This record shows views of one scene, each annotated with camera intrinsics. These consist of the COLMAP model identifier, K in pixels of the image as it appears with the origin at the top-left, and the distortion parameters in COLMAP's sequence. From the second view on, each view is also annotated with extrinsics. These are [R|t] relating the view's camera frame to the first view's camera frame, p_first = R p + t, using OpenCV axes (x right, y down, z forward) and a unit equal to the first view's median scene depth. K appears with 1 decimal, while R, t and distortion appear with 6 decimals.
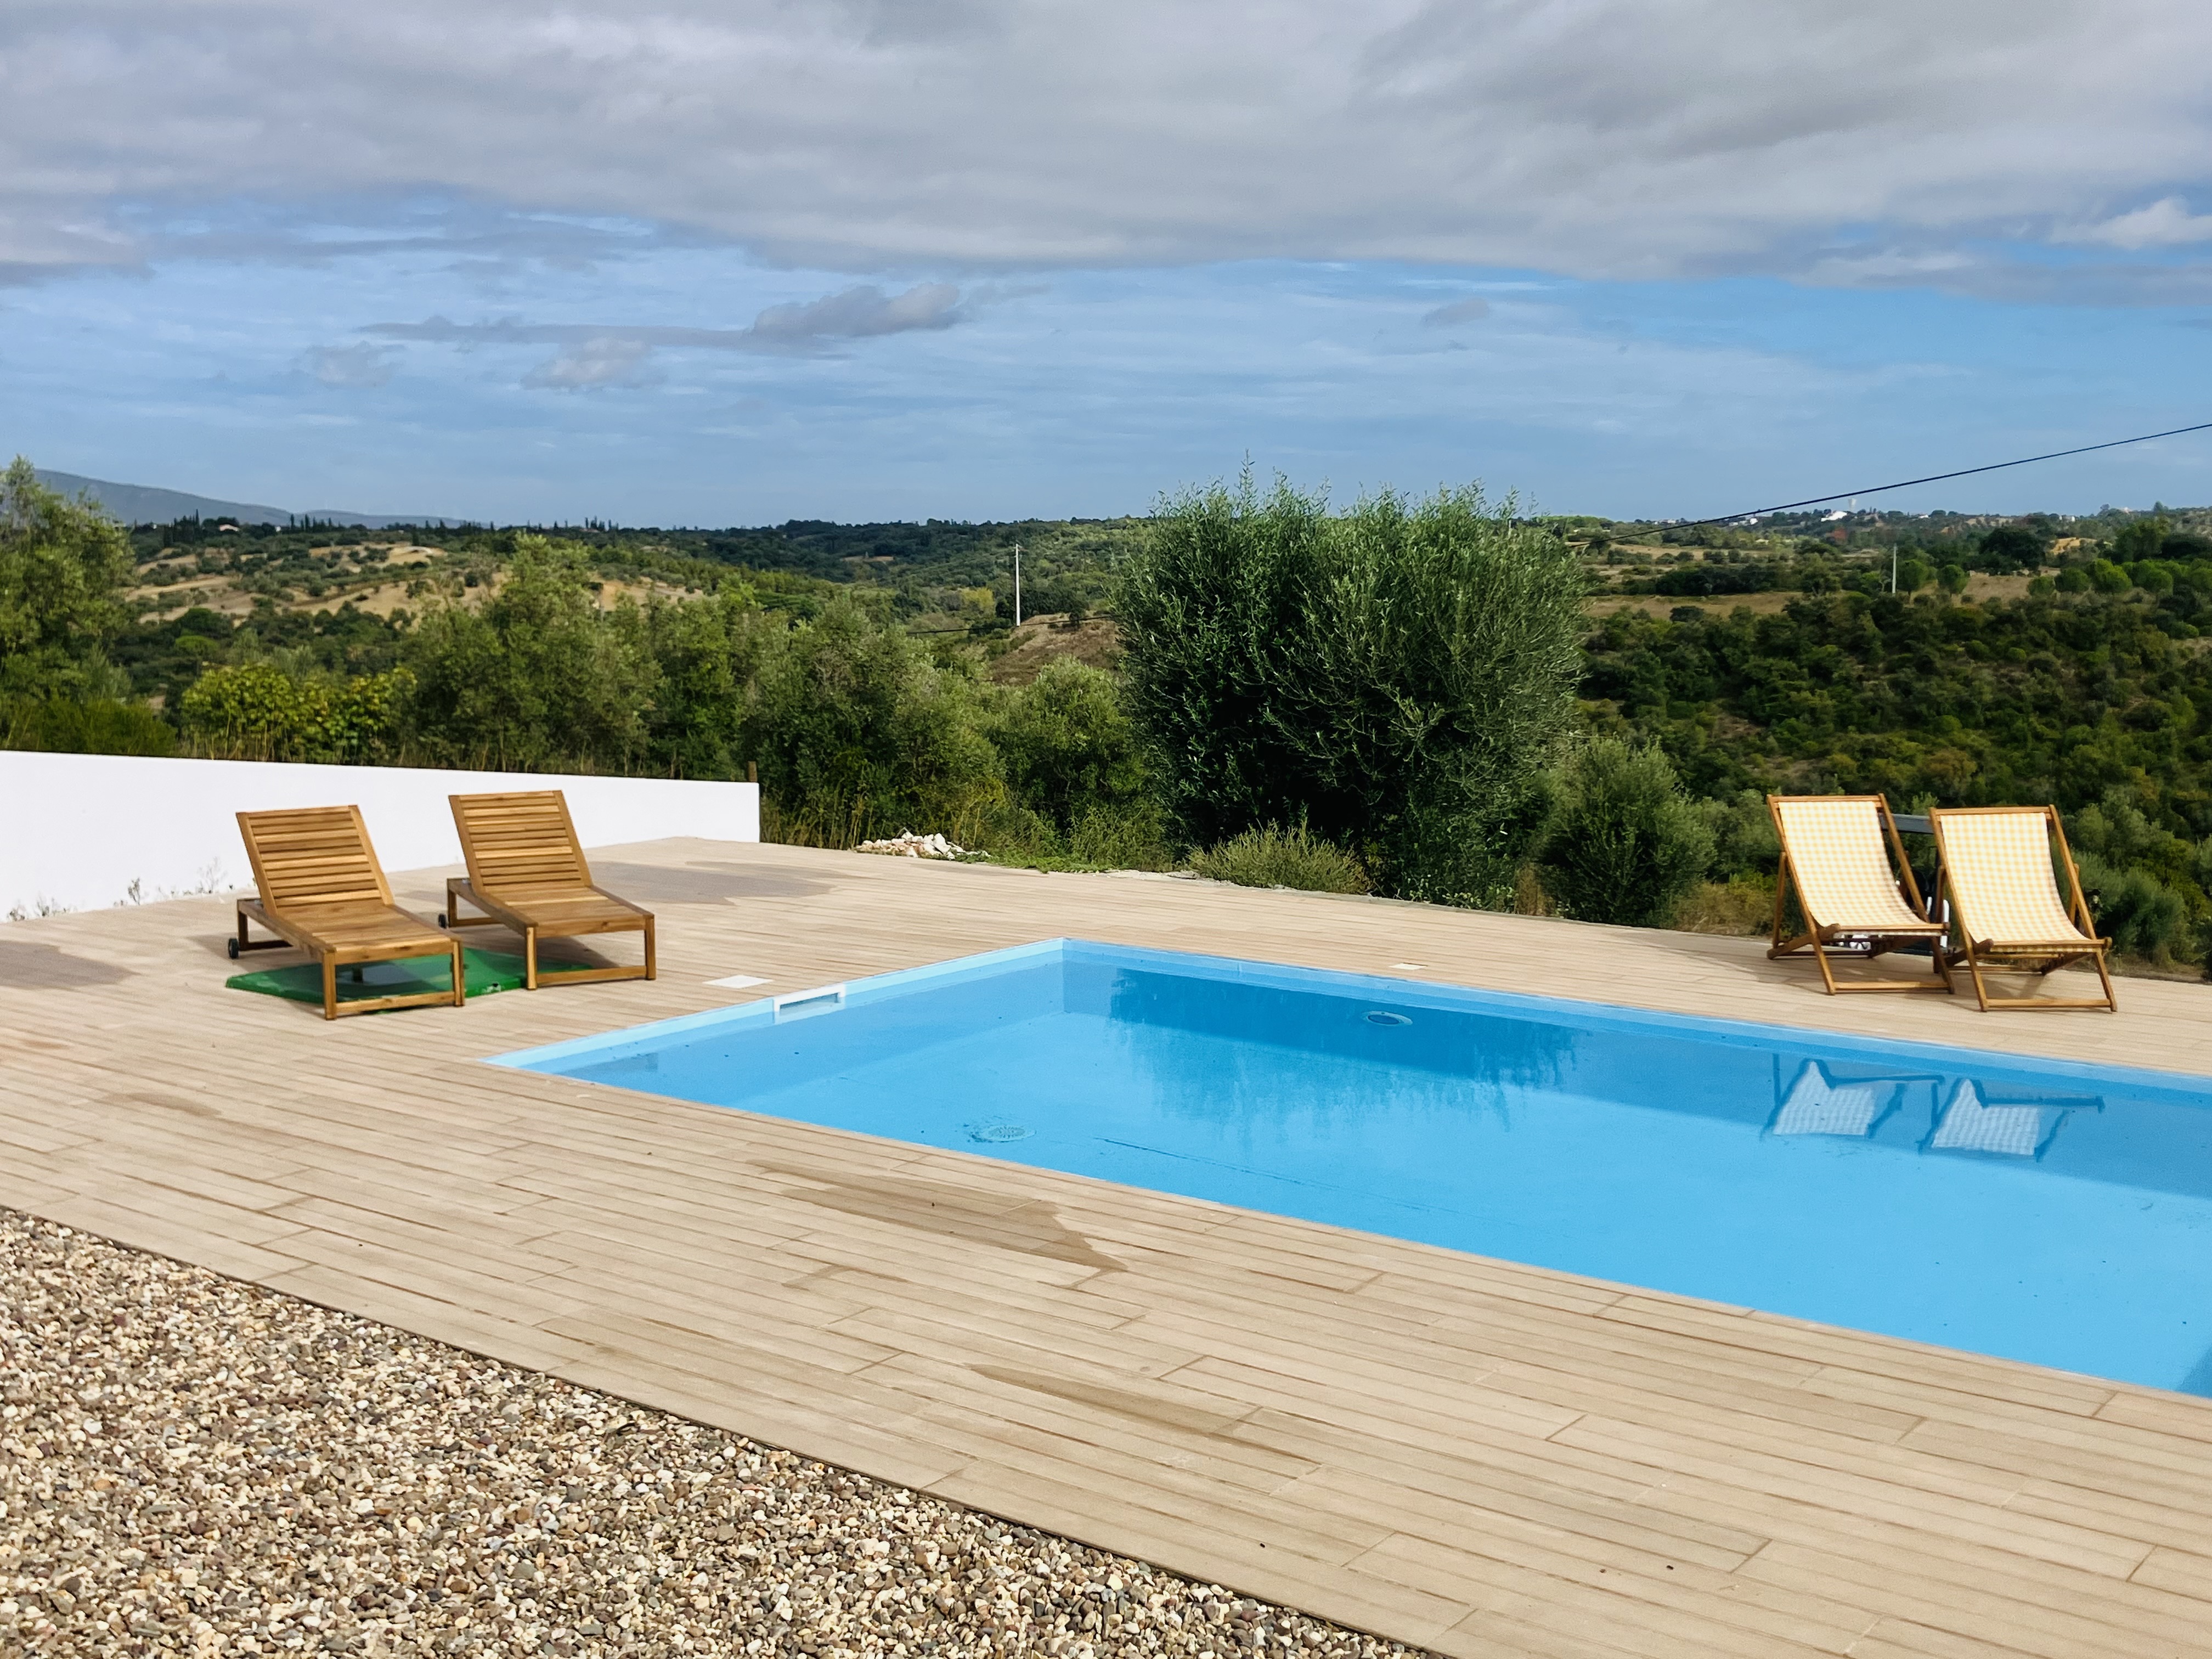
lens RADIAL K [[2451.6, 0, 1105.6], [0, 2451.6, 830.2], [0, 0, 1]] dist [0.009826, 0.000000]
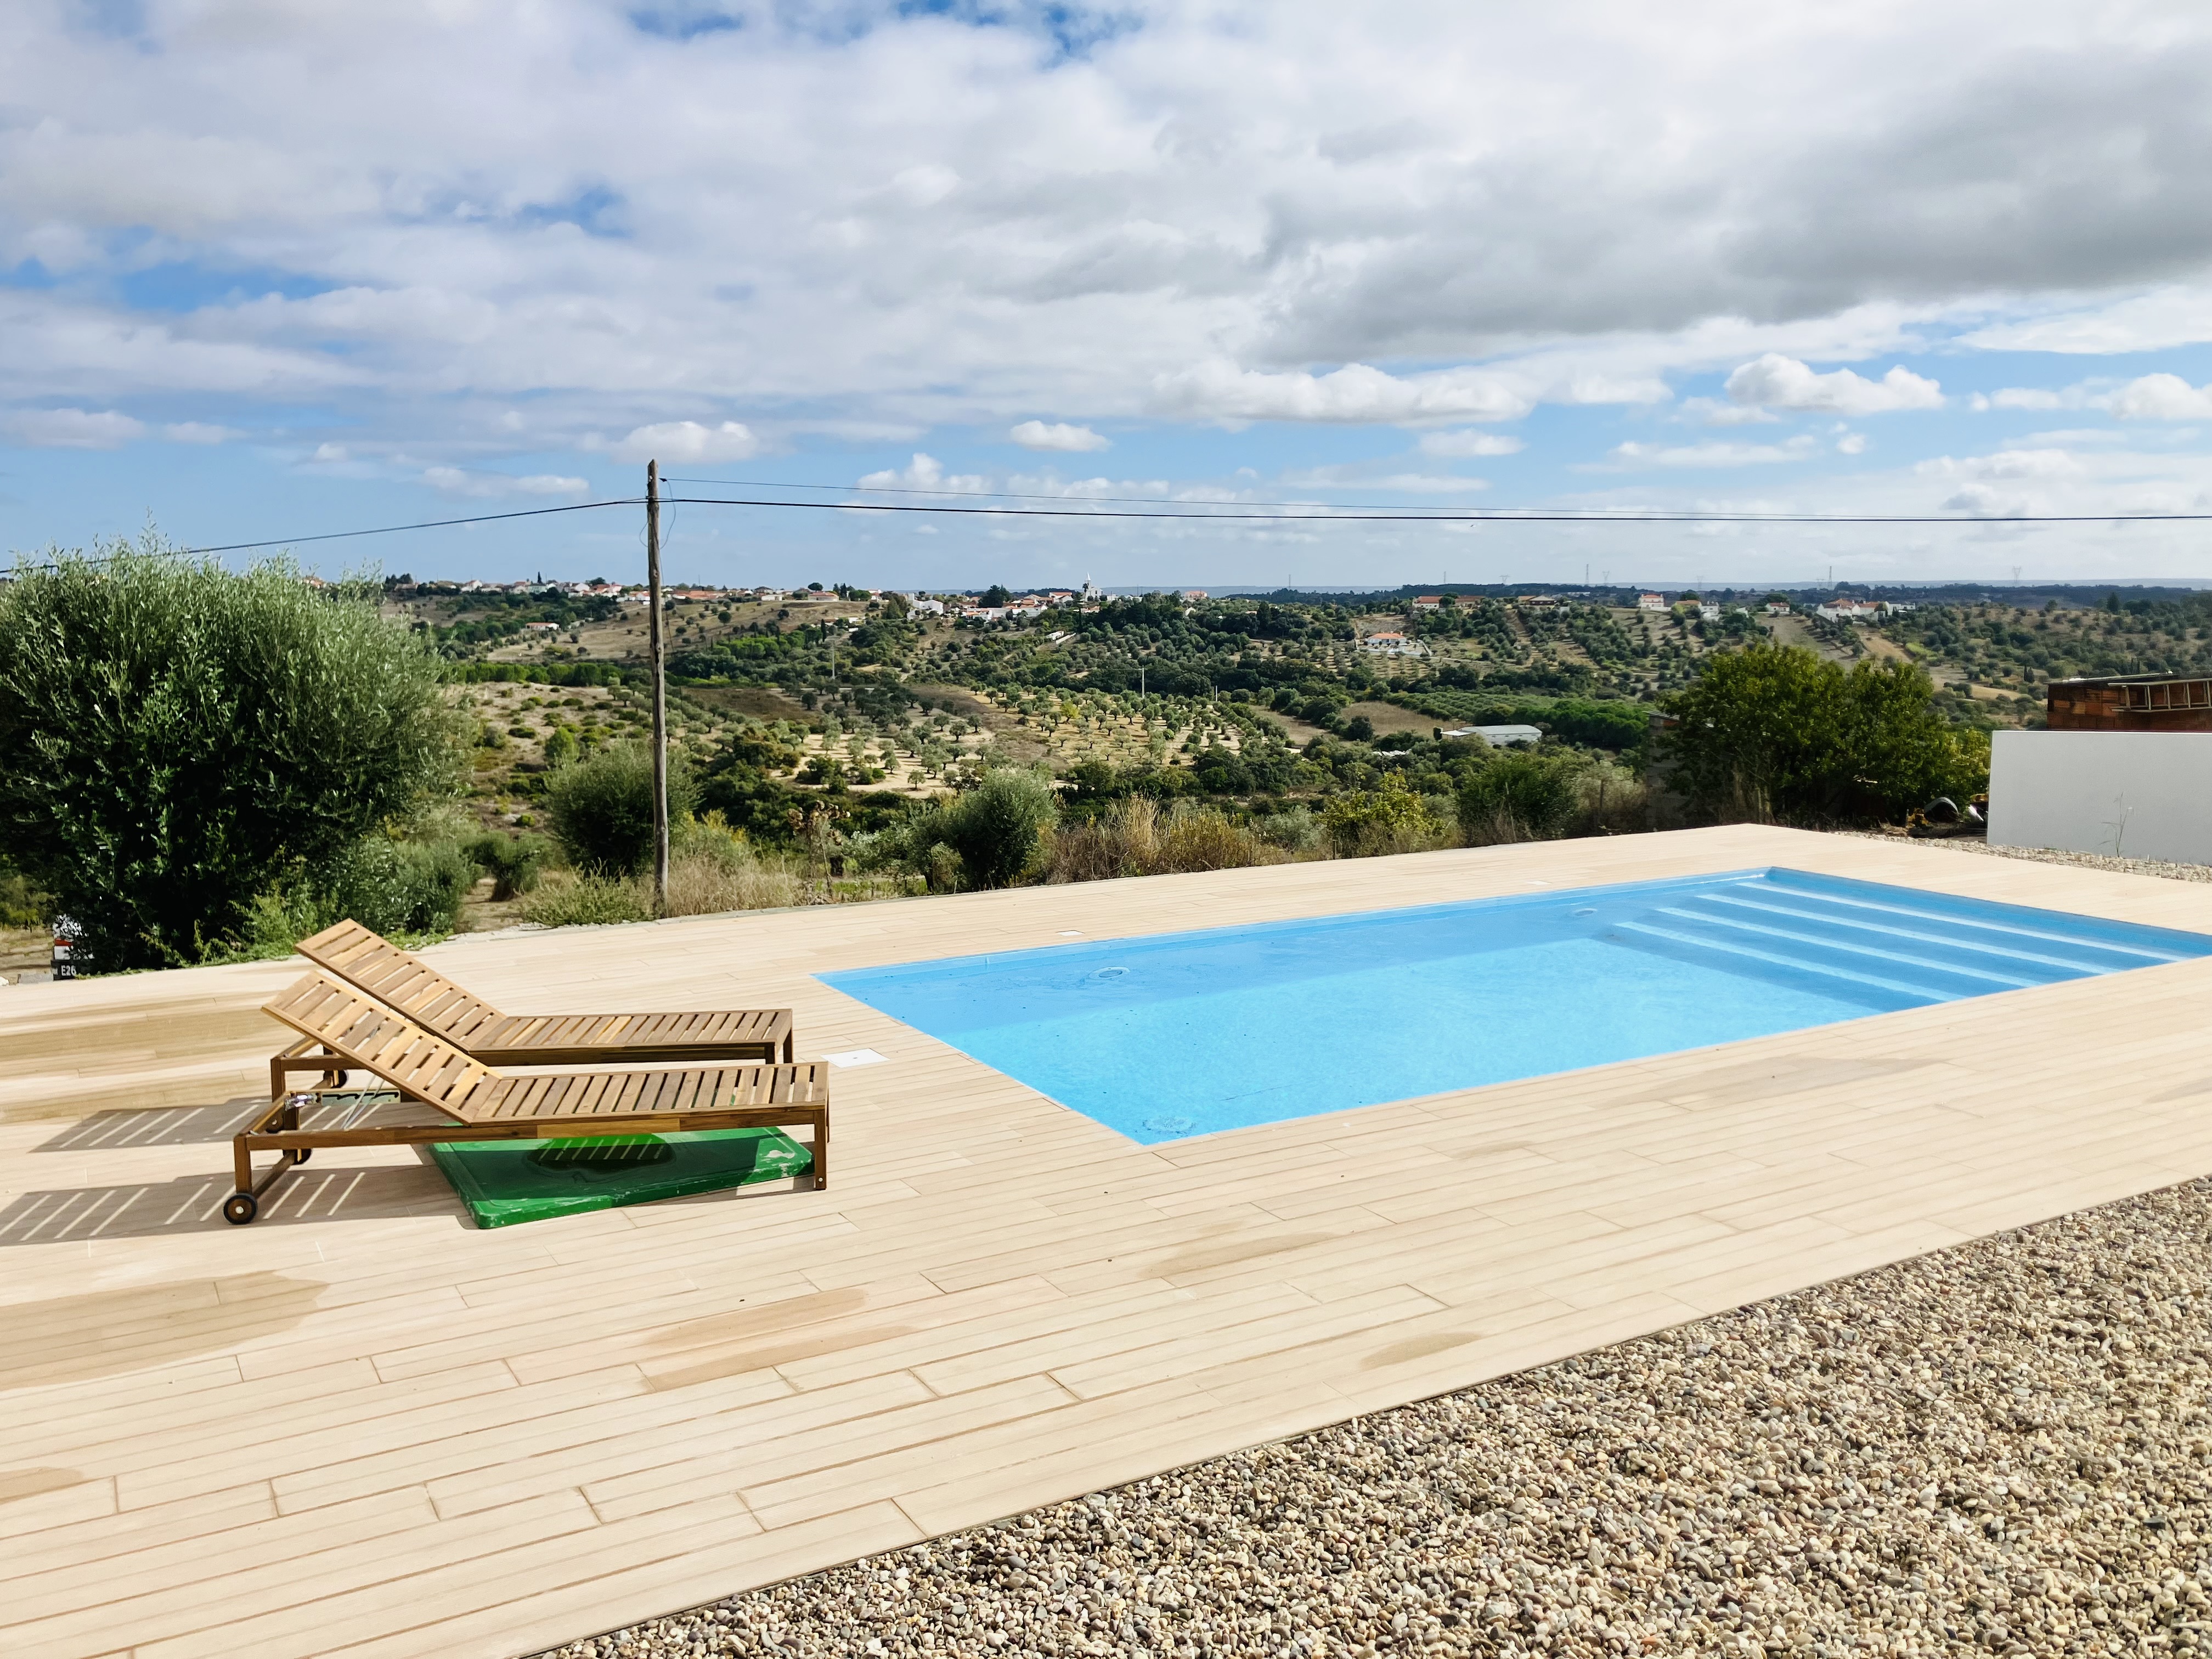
lens RADIAL K [[1832.7, 0, 1105.3], [0, 1832.7, 828.7], [0, 0, 1]] dist [-0.041950, 0.005418]
pose [[0.390877, -0.109461, 0.913911, -1.146897], [0.108533, 0.991458, 0.072330, -0.104243], [-0.914022, 0.070917, 0.399418, 0.916528]]
